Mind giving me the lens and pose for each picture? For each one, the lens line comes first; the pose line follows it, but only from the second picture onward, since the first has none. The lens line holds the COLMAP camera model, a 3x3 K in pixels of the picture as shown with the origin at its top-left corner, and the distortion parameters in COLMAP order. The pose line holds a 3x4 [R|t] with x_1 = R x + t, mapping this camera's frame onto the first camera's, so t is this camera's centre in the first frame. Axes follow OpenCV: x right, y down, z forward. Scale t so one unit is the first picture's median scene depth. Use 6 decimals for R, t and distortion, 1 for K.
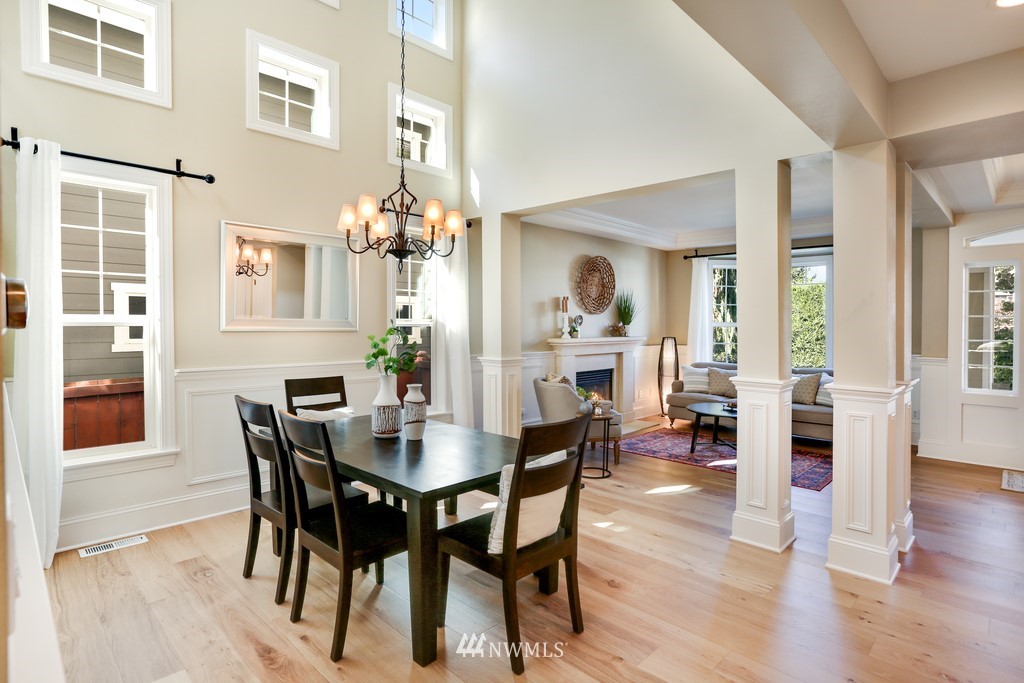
lens RADIAL K [[537.5, 0, 520.4], [0, 537.5, 339.1], [0, 0, 1]] dist [-0.003599, -0.000003]
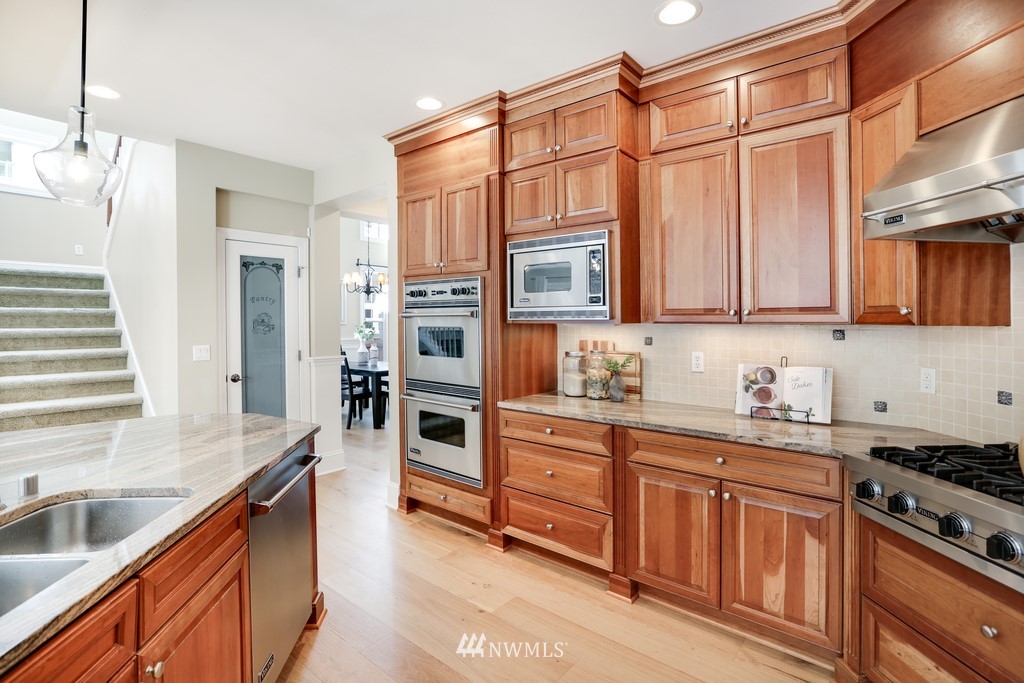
lens RADIAL K [[491.6, 0, 516.0], [0, 491.6, 324.8], [0, 0, 1]] dist [-0.027685, 0.006882]
pose [[0.996615, -0.007866, 0.081838, 0.115269], [0.009365, 0.999795, -0.017947, 0.016314], [-0.081680, 0.018653, 0.996484, -0.555303]]
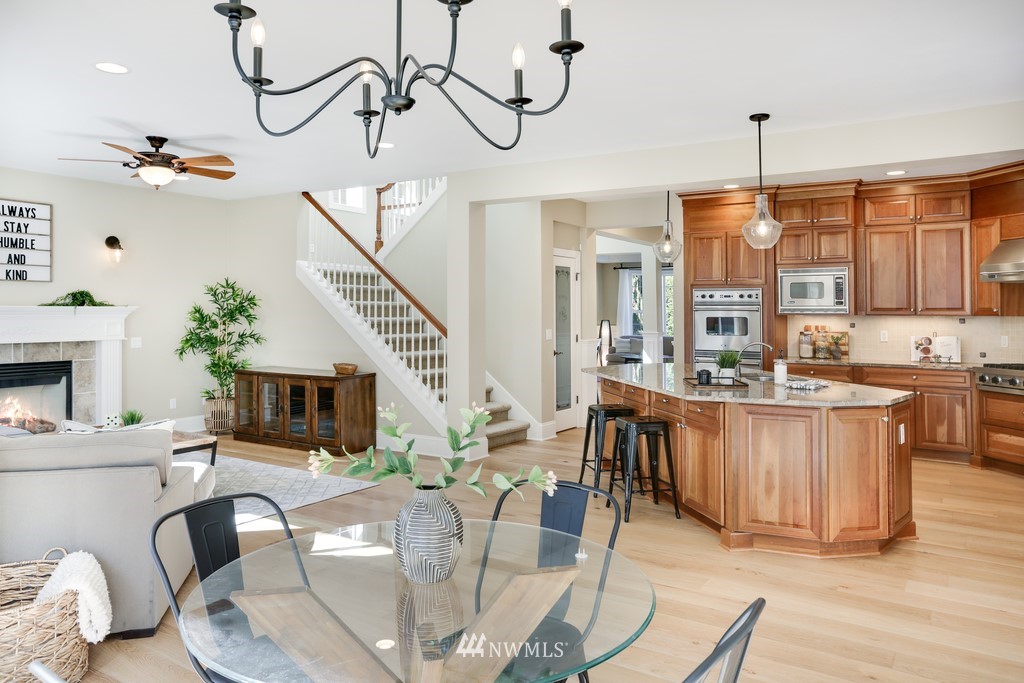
lens RADIAL K [[709.3, 0, 528.7], [0, 709.3, 308.0], [0, 0, 1]] dist [-0.006522, 0.054485]
pose [[0.979310, -0.001657, 0.202359, -0.388038], [0.008221, 0.999467, -0.031601, 0.026562], [-0.202199, 0.032610, 0.978801, -1.051515]]
